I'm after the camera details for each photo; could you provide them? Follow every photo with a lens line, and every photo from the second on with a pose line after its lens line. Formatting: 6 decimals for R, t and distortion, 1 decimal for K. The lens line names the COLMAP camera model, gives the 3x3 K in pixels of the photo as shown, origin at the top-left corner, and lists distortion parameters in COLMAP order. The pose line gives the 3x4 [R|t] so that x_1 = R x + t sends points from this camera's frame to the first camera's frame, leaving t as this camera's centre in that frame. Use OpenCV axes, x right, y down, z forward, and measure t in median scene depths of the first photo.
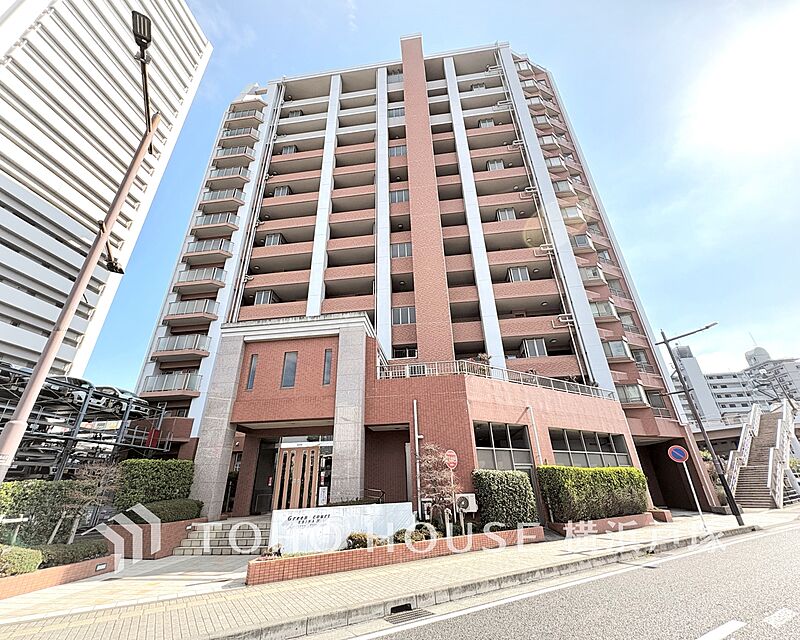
lens RADIAL K [[340.5, 0, 397.8], [0, 340.5, 322.1], [0, 0, 1]] dist [0.002899, -0.000181]
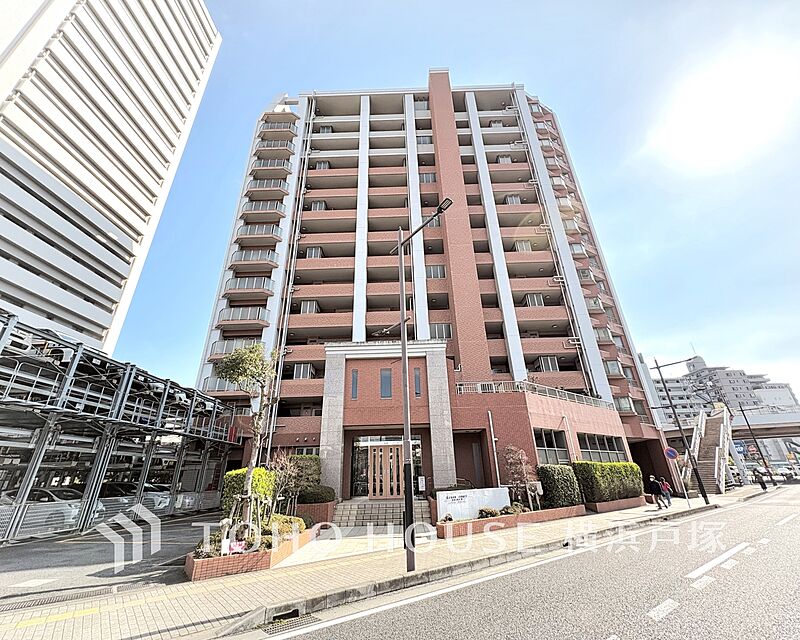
lens RADIAL K [[340.5, 0, 400.9], [0, 340.5, 321.3], [0, 0, 1]] dist [0.002899, -0.000181]
pose [[0.993823, 0.046323, 0.100851, -0.230344], [-0.048076, 0.998731, 0.015014, -0.062612], [-0.100028, -0.019770, 0.994788, -0.137389]]
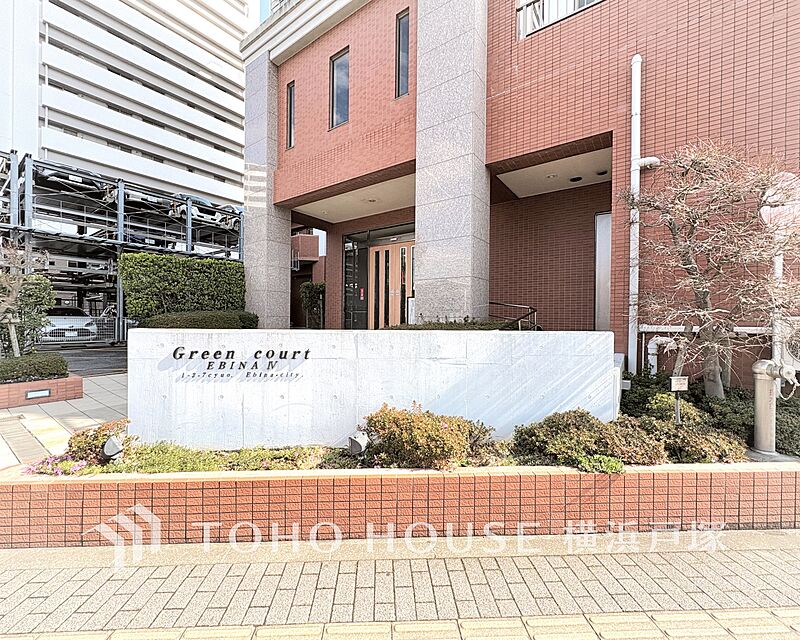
lens RADIAL K [[340.5, 0, 396.3], [0, 340.5, 318.2], [0, 0, 1]] dist [0.002899, -0.000181]
pose [[0.875651, 0.033587, -0.481774, 0.007696], [0.182155, 0.900929, 0.393886, 0.150496], [0.447274, -0.432664, 0.782782, 0.282253]]
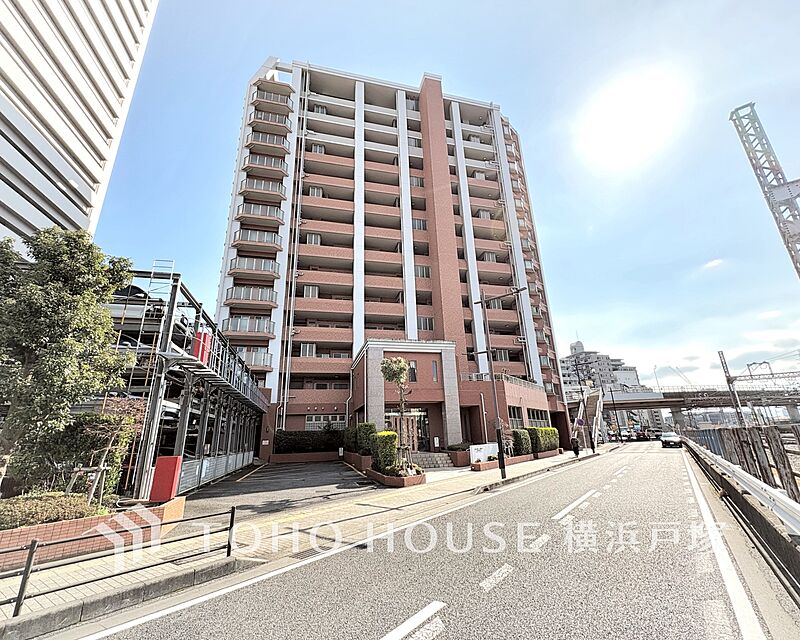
lens RADIAL K [[340.5, 0, 409.4], [0, 340.5, 327.5], [0, 0, 1]] dist [0.002899, -0.000181]
pose [[0.930900, 0.108295, 0.348850, -0.524187], [-0.151864, 0.983331, 0.099989, -0.131306], [-0.332207, -0.146058, 0.931829, -0.291235]]
